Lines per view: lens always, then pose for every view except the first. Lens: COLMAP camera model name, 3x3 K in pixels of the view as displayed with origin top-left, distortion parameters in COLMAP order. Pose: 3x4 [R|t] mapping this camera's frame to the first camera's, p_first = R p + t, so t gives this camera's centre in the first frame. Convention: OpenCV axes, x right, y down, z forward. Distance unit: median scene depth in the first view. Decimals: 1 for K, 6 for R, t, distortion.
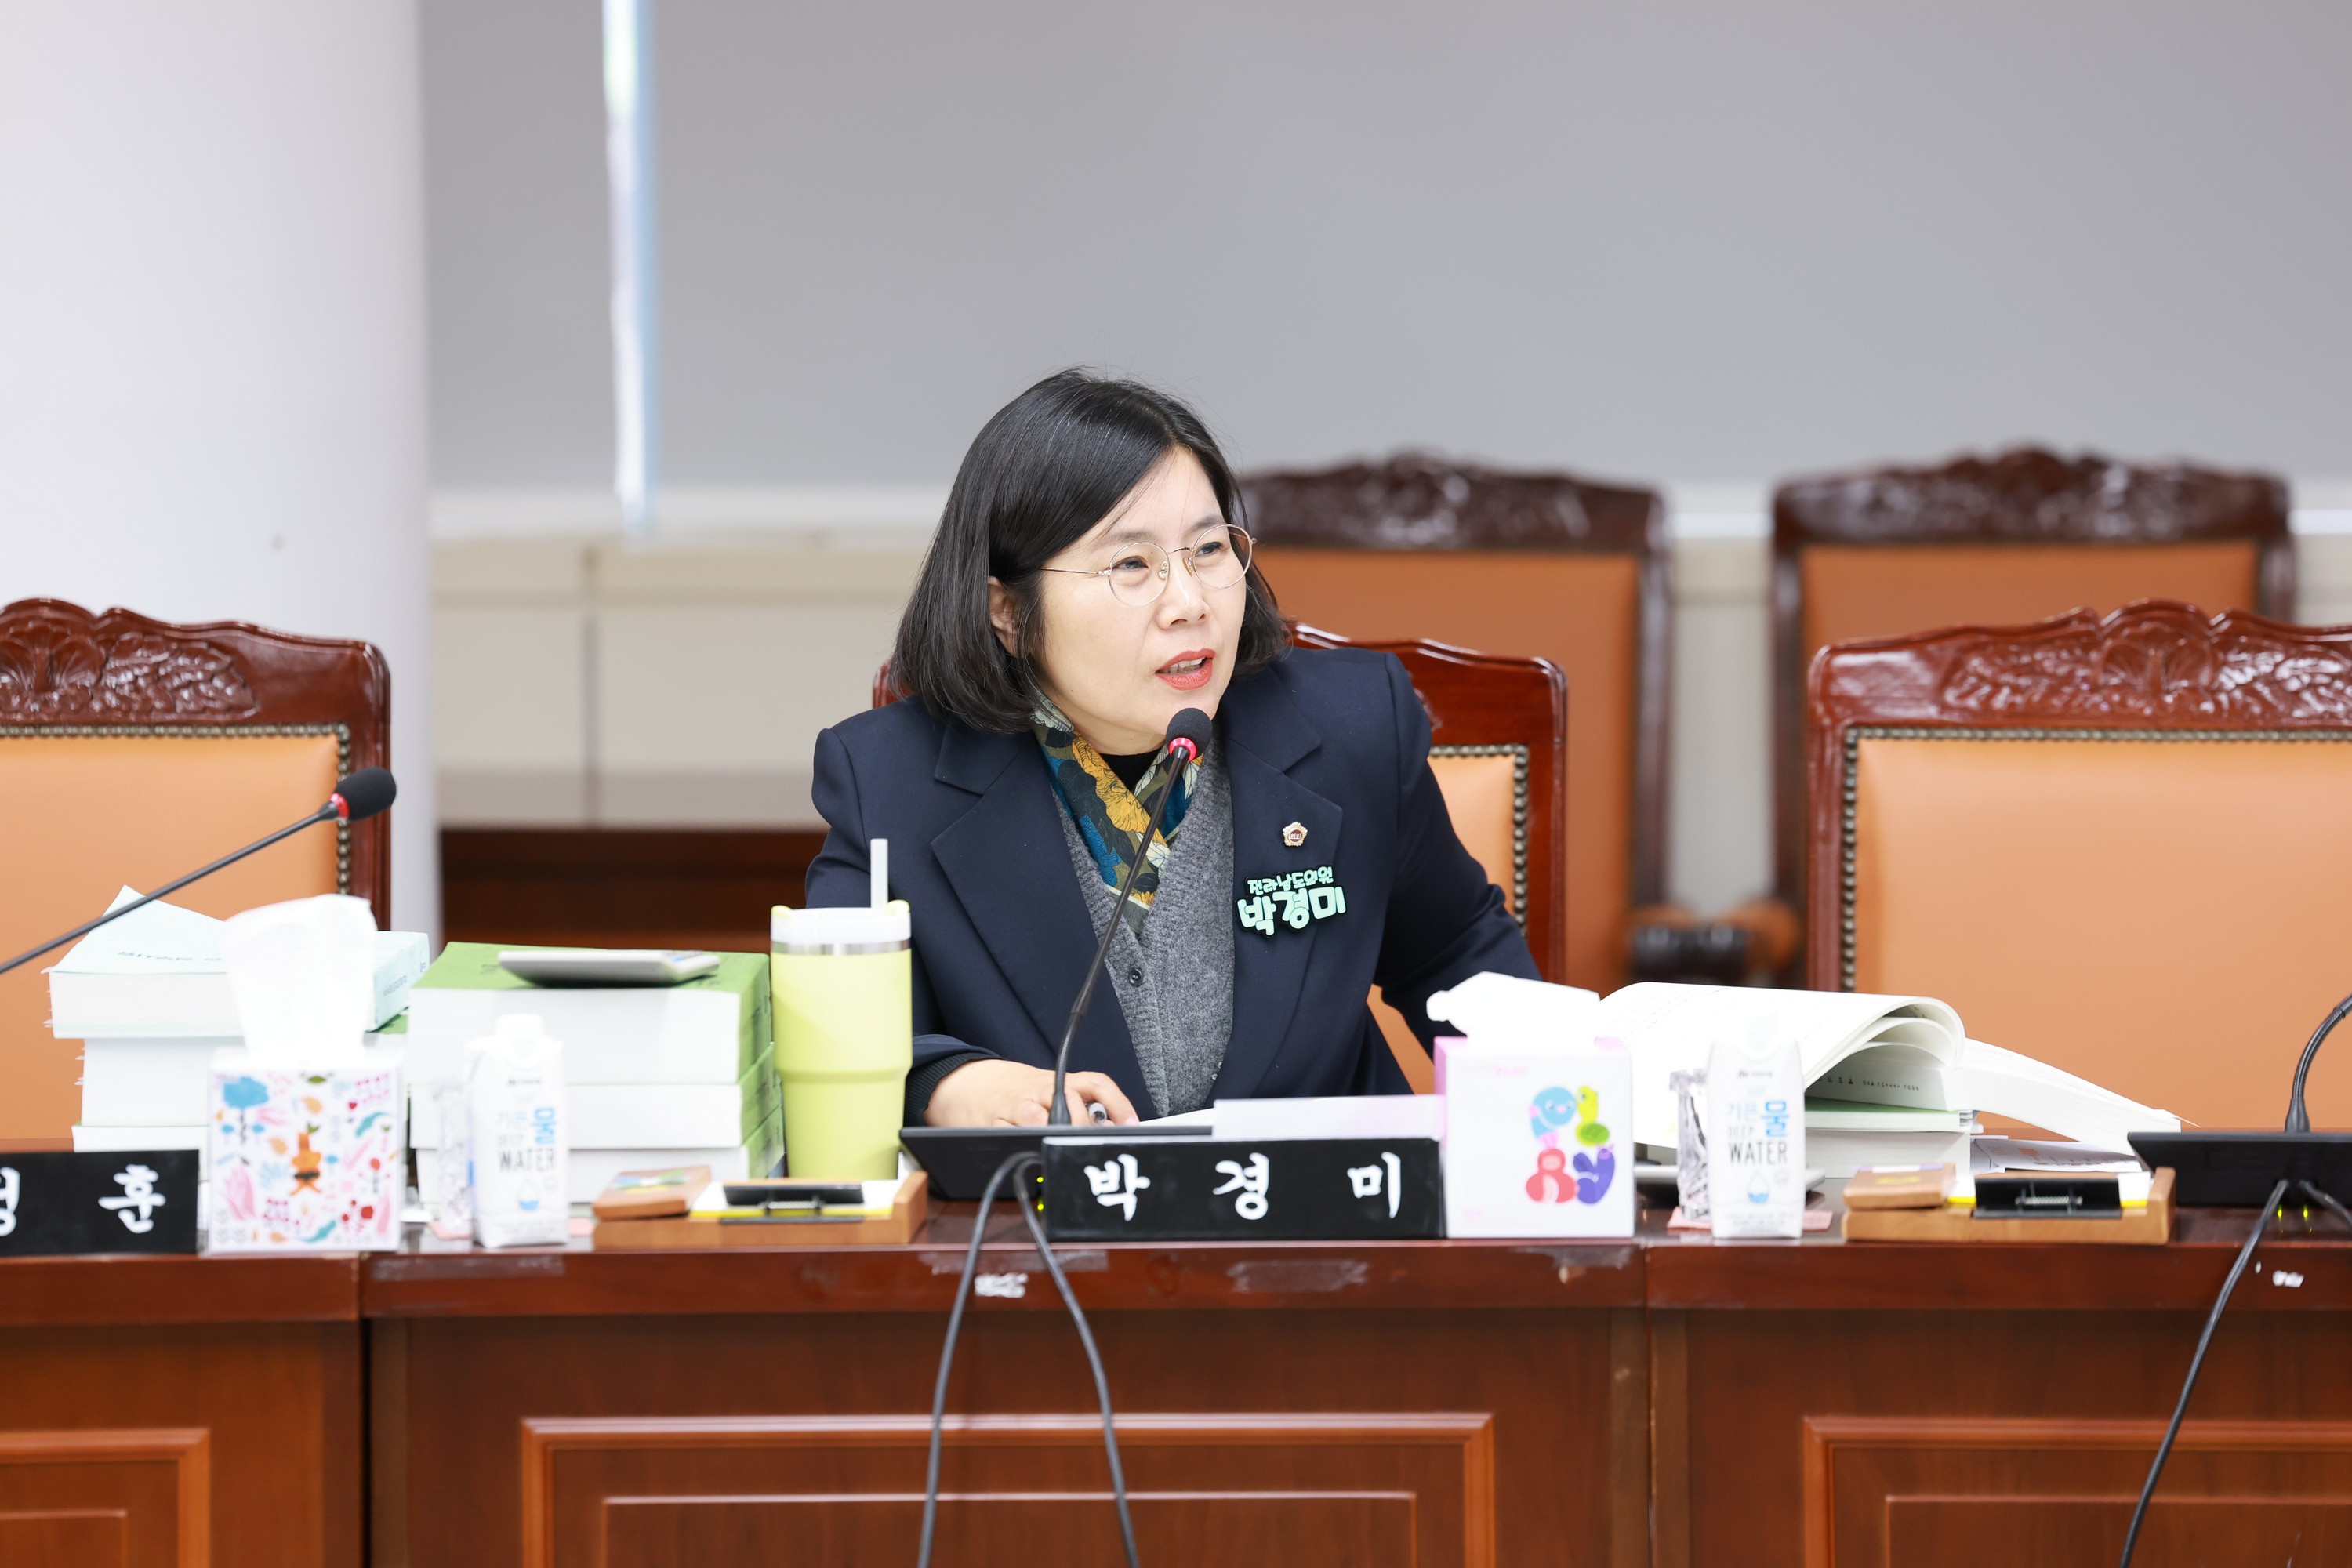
lens RADIAL K [[12339.9, 0, 1176.0], [0, 12339.9, 784.0], [0, 0, 1]] dist [1.126060, 22.201316]
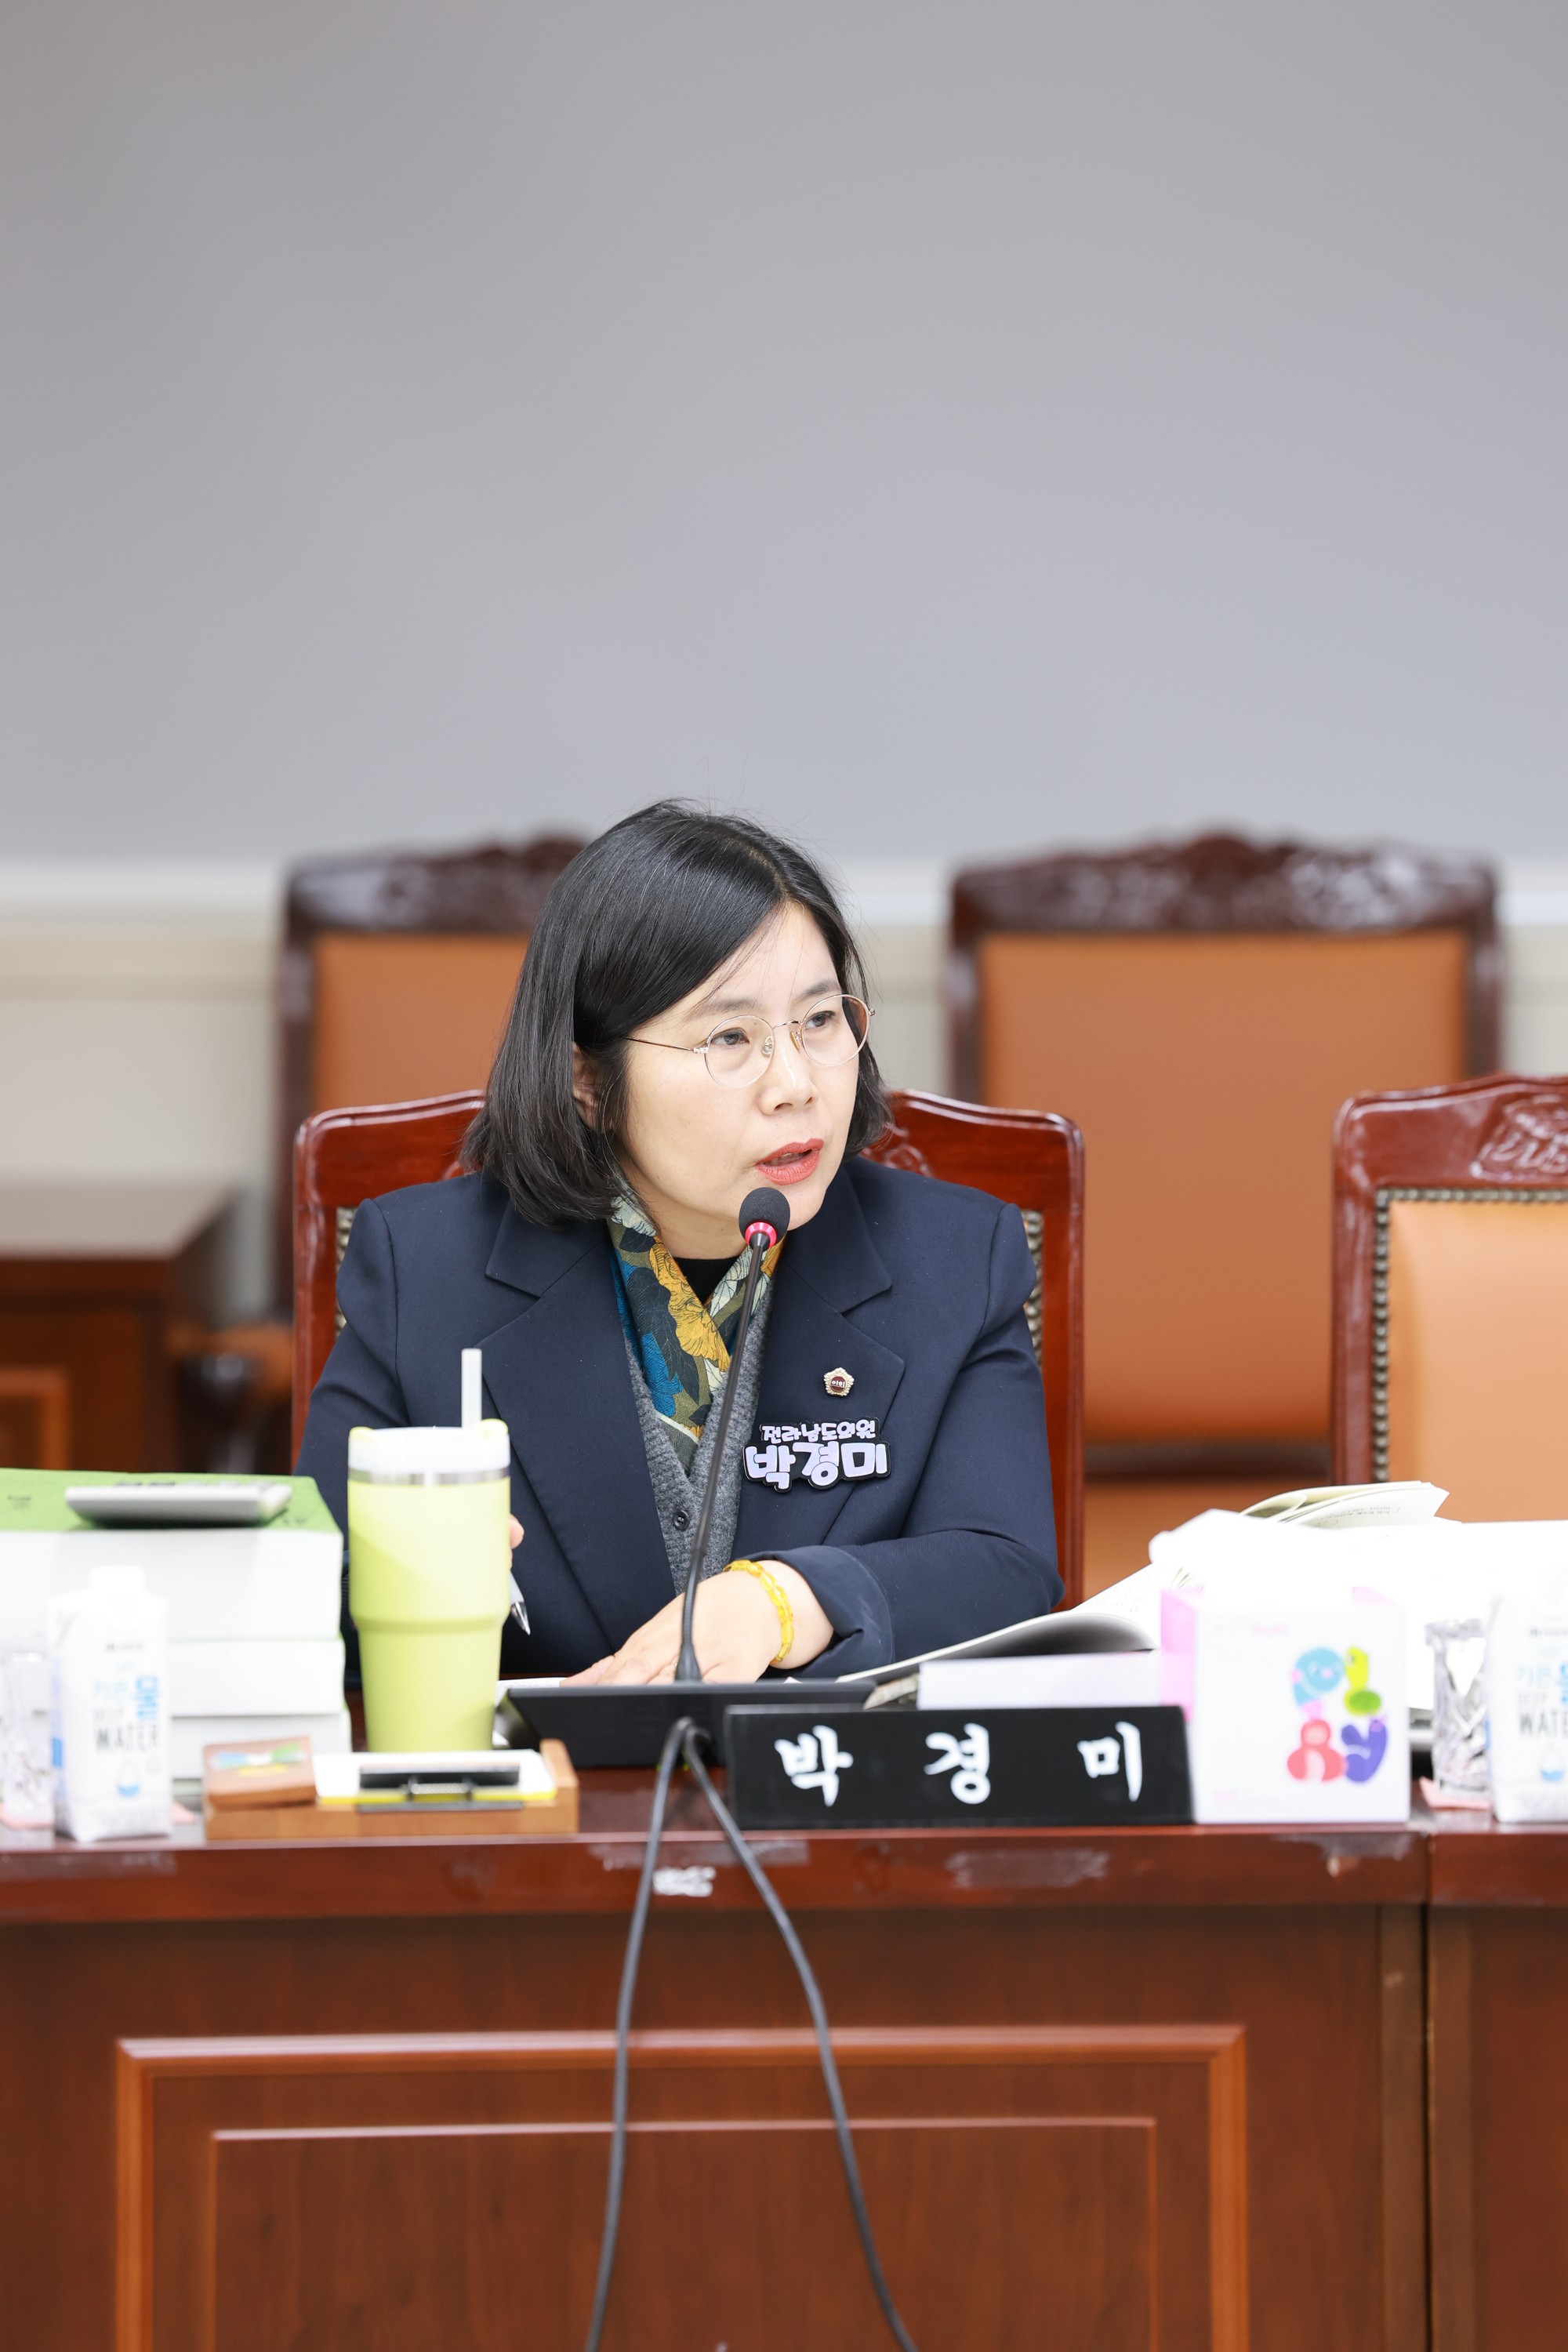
lens RADIAL K [[12339.9, 0, 784.0], [0, 12339.9, 1176.0], [0, 0, 1]] dist [1.126060, 22.201316]
pose [[0.994265, -0.000982, 0.106938, -0.099119], [-0.000146, 0.999945, 0.010533, -0.017614], [-0.106942, -0.010489, 0.994210, 0.141865]]
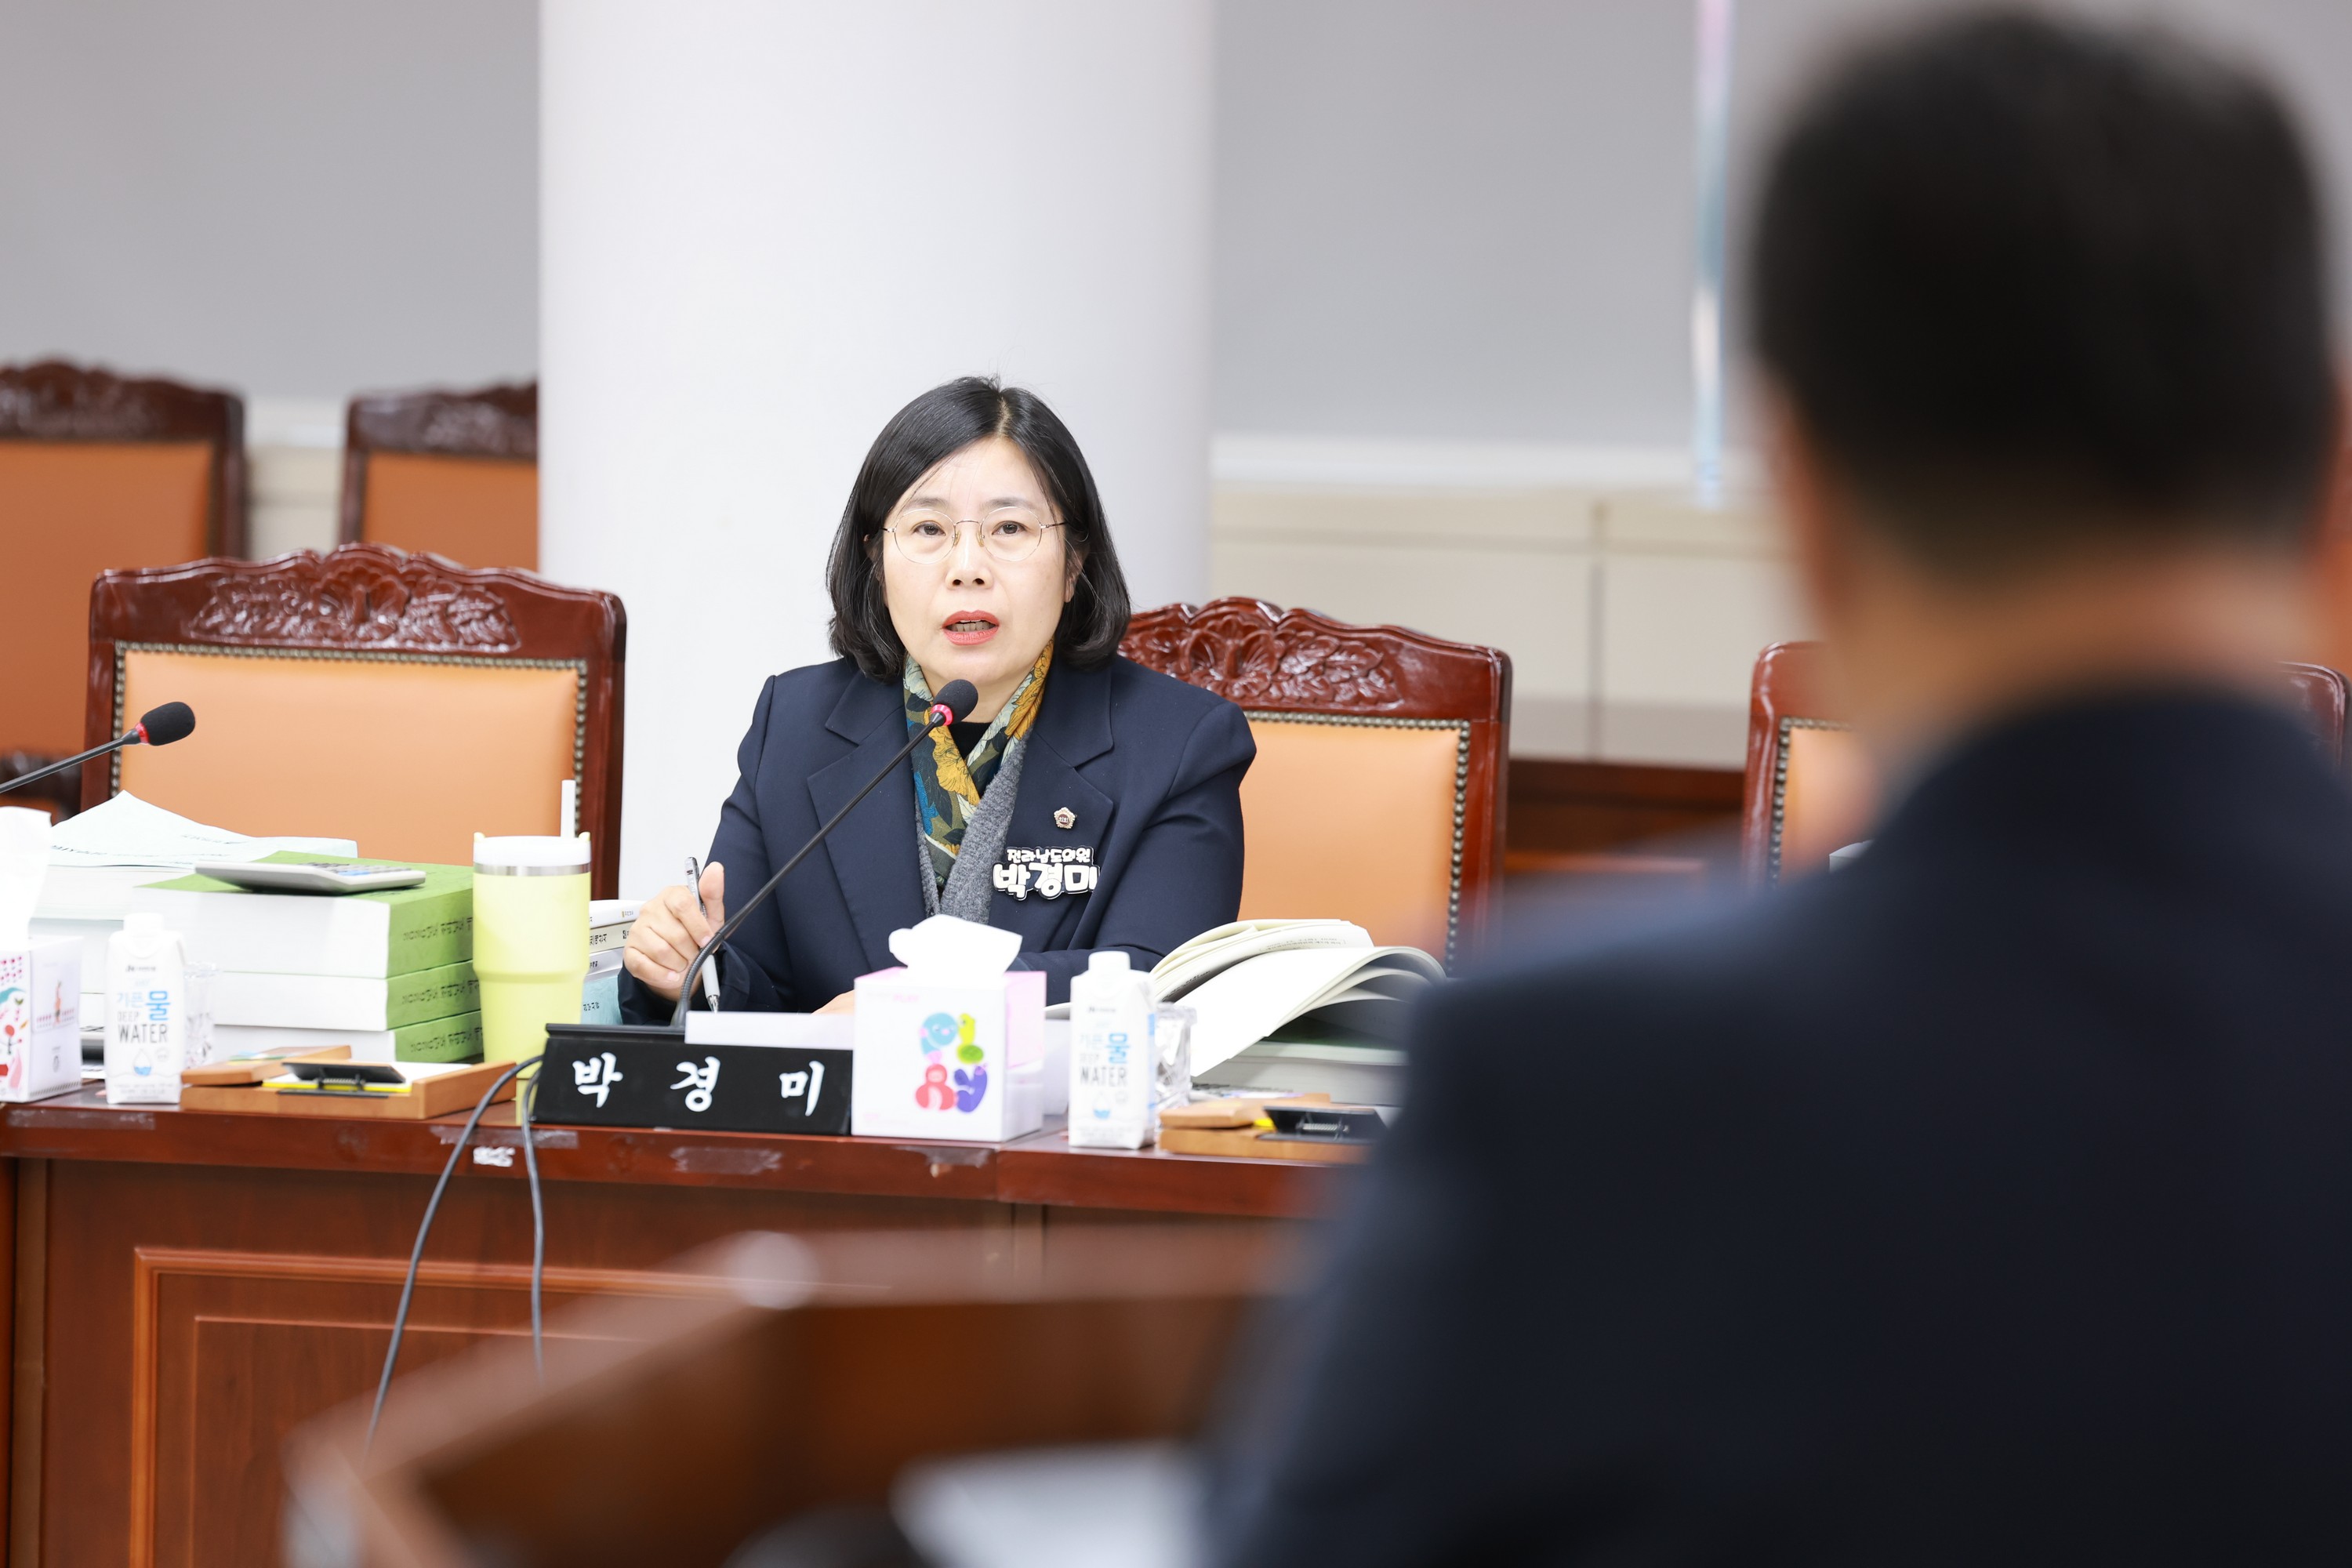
lens RADIAL K [[12339.9, 0, 1176.0], [0, 12339.9, 784.0], [0, 0, 1]] dist [1.126060, 22.201316]
pose [[0.955146, 0.043349, -0.292946, 0.399309], [-0.039818, 0.999045, 0.018007, -0.019864], [0.293447, -0.005535, 0.955959, -0.131501]]
